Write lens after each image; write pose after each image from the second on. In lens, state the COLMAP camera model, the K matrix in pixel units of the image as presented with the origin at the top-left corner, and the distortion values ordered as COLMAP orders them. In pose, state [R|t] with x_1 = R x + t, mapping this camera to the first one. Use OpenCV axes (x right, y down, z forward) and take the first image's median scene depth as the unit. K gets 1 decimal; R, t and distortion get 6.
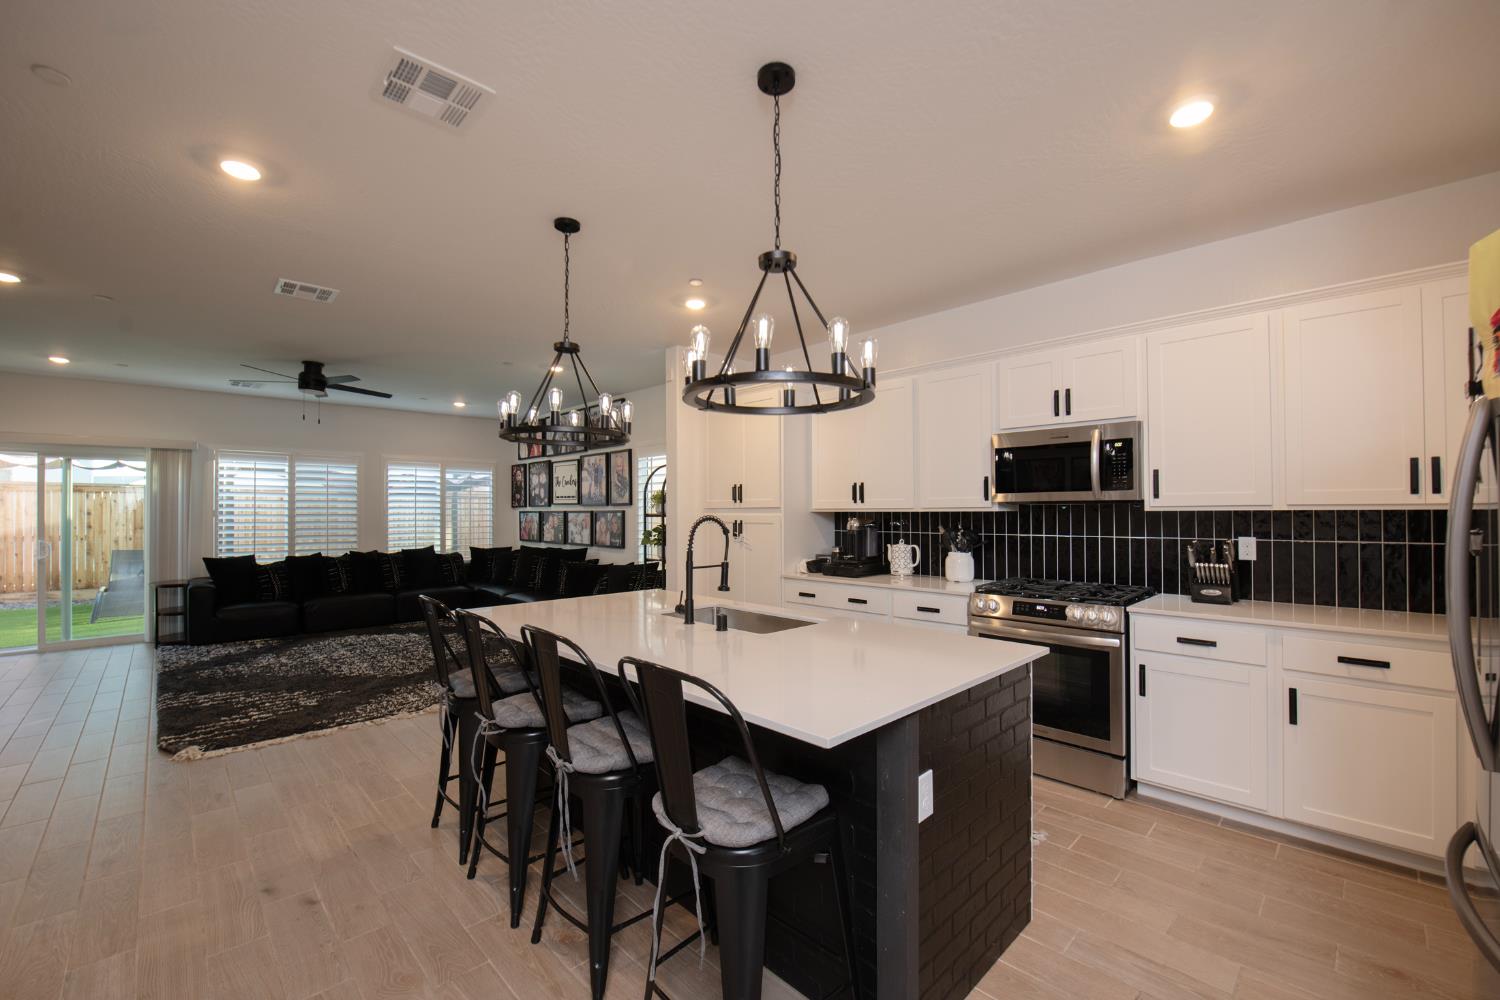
lens RADIAL K [[608.2, 0, 759.3], [0, 608.2, 503.0], [0, 0, 1]] dist [-0.011437, -0.002912]
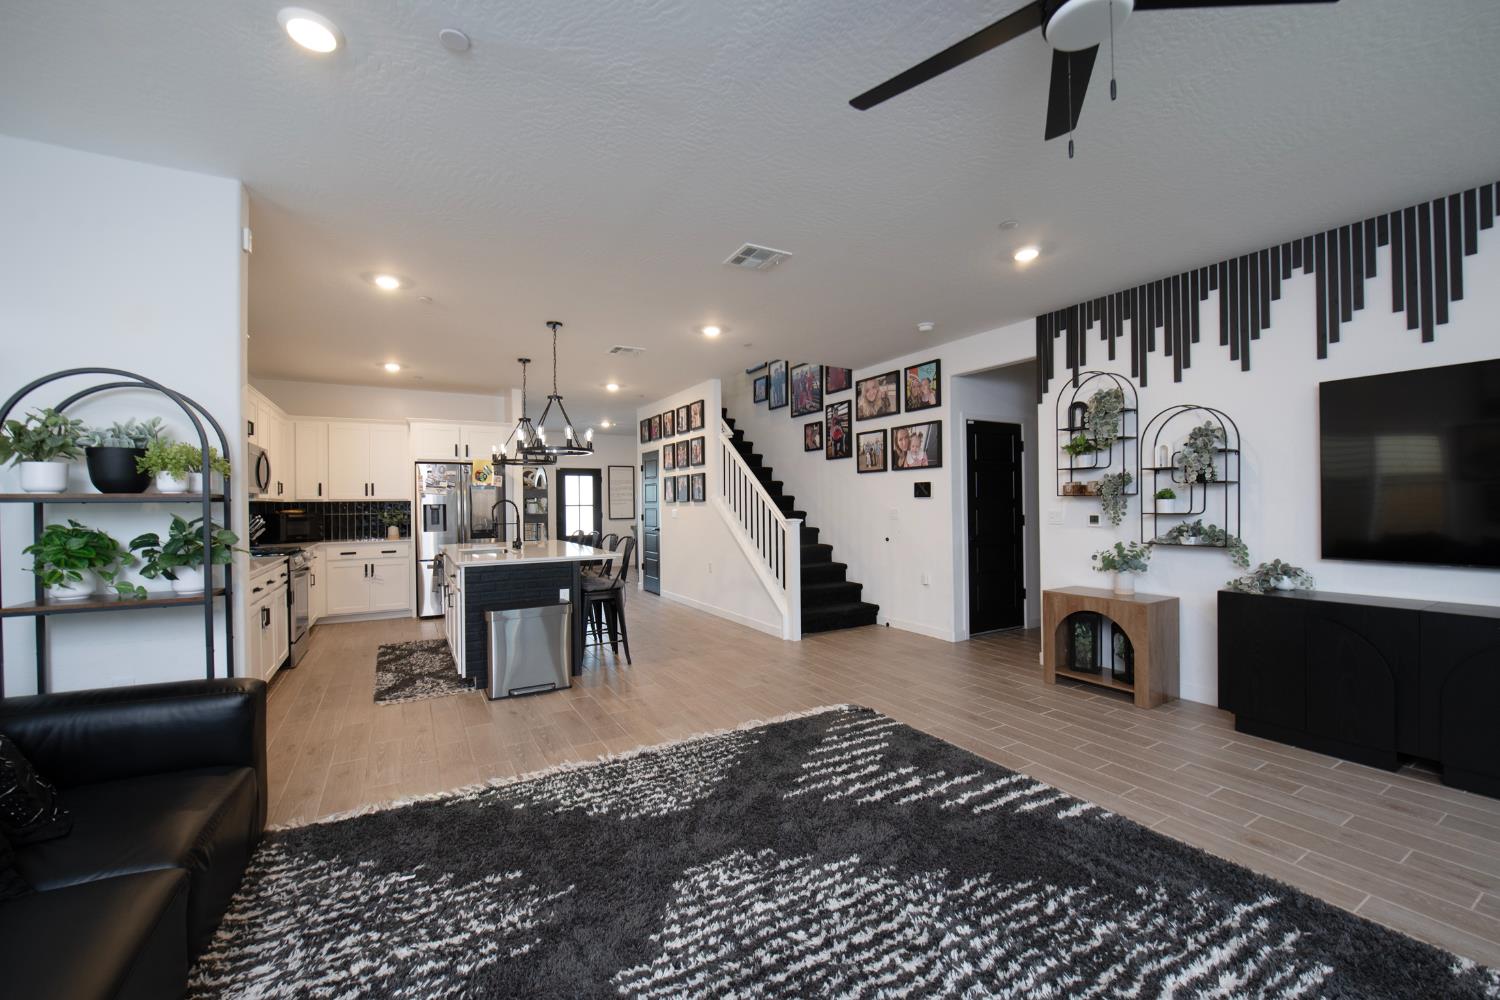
lens RADIAL K [[608.2, 0, 757.4], [0, 608.2, 492.7], [0, 0, 1]] dist [-0.011437, -0.002912]
pose [[-0.967129, 0.018224, 0.253633, -0.682841], [0.009900, 0.999371, -0.034055, 0.035670], [-0.254095, -0.030424, -0.966701, 1.329851]]
